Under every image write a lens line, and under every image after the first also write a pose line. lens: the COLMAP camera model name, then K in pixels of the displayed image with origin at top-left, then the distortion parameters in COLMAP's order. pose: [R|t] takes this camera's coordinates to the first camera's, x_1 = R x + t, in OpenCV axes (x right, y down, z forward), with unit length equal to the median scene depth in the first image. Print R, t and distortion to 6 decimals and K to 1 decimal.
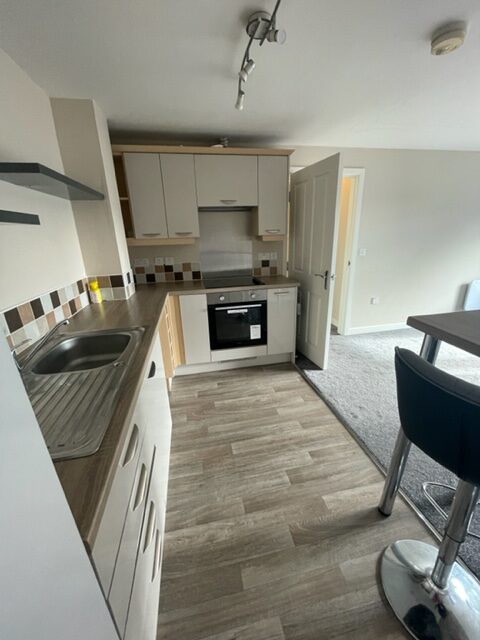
lens RADIAL K [[258.8, 0, 242.5], [0, 258.8, 320.4], [0, 0, 1]] dist [-0.004008, -0.000089]
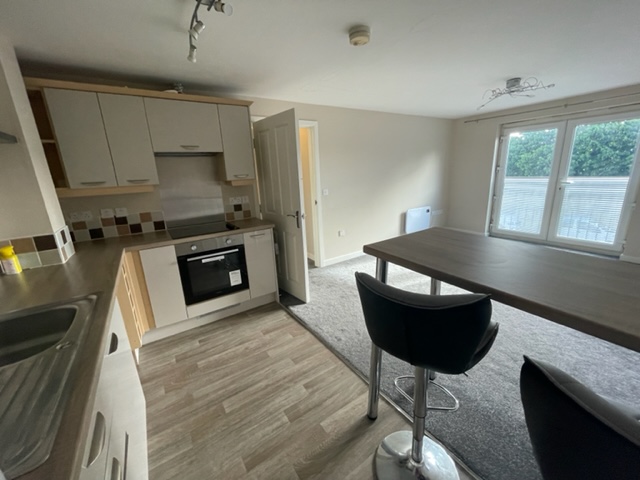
lens RADIAL K [[258.8, 0, 320.1], [0, 258.8, 238.7], [0, 0, 1]] dist [-0.004008, -0.000089]
pose [[0.922612, -0.108038, 0.370289, -0.000532], [0.137845, 0.988930, -0.054919, -0.004806], [-0.360257, 0.101711, 0.927292, -0.044954]]
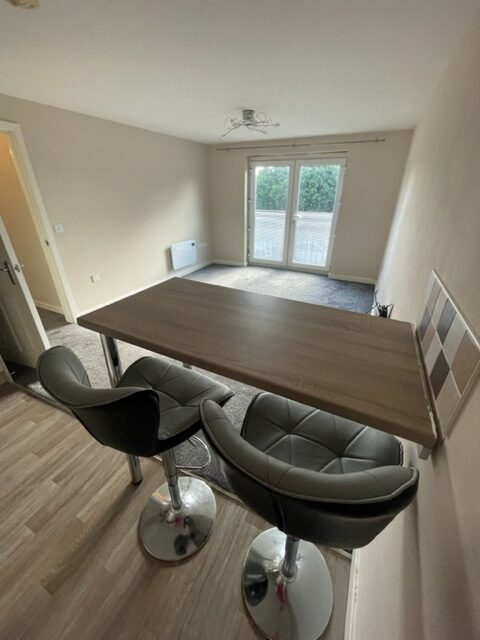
lens RADIAL K [[258.8, 0, 242.3], [0, 258.8, 320.2], [0, 0, 1]] dist [-0.004008, -0.000089]
pose [[0.601679, -0.327217, 0.728637, 0.188513], [0.231572, 0.944517, 0.232942, -0.055908], [-0.764432, 0.028576, 0.644070, -0.068863]]
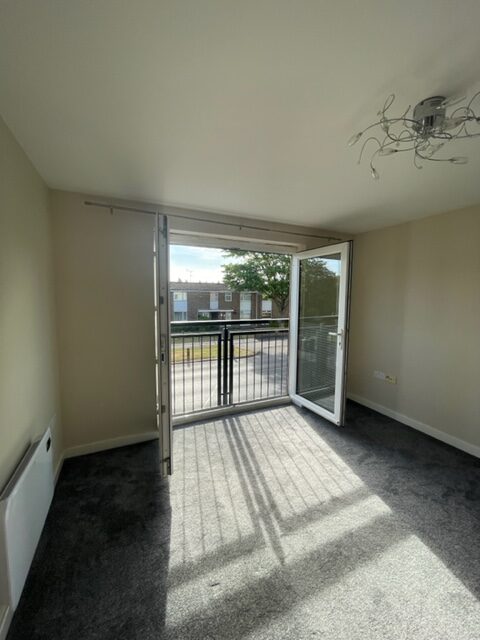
lens RADIAL K [[258.8, 0, 239.8], [0, 258.8, 320.2], [0, 0, 1]] dist [-0.004008, -0.000089]
pose [[-0.240564, -0.061841, 0.968661, 1.299963], [0.304160, 0.942901, 0.135734, -0.643799], [-0.921746, 0.327281, -0.208018, 1.689758]]
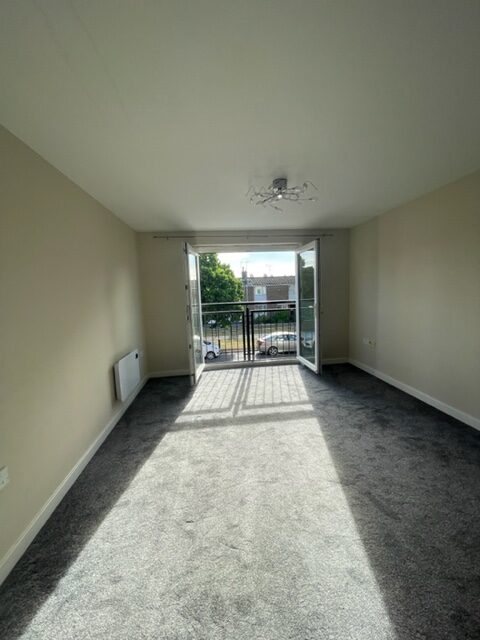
lens RADIAL K [[258.8, 0, 240.7], [0, 258.8, 321.6], [0, 0, 1]] dist [-0.004008, -0.000089]
pose [[0.083681, -0.088191, 0.992582, 0.445460], [0.352155, 0.934421, 0.053335, -0.386996], [-0.932193, 0.345079, 0.109251, 1.218754]]
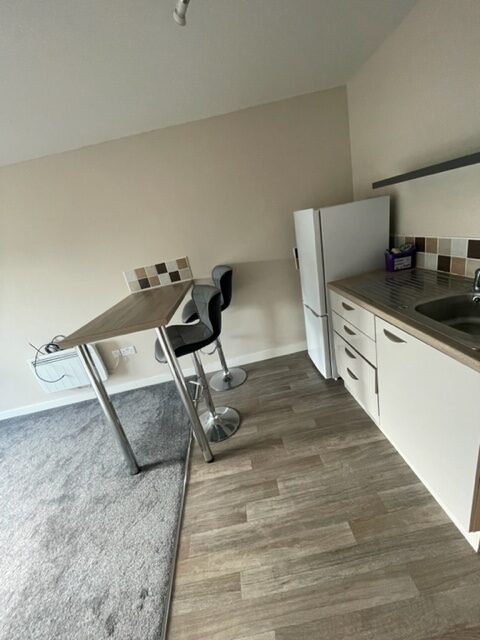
lens RADIAL K [[258.8, 0, 241.8], [0, 258.8, 321.9], [0, 0, 1]] dist [-0.004008, -0.000089]
pose [[-0.962552, 0.183270, 0.199765, 0.002225], [0.268833, 0.740323, 0.616158, -0.438740], [-0.034967, 0.646787, -0.761869, 1.232809]]
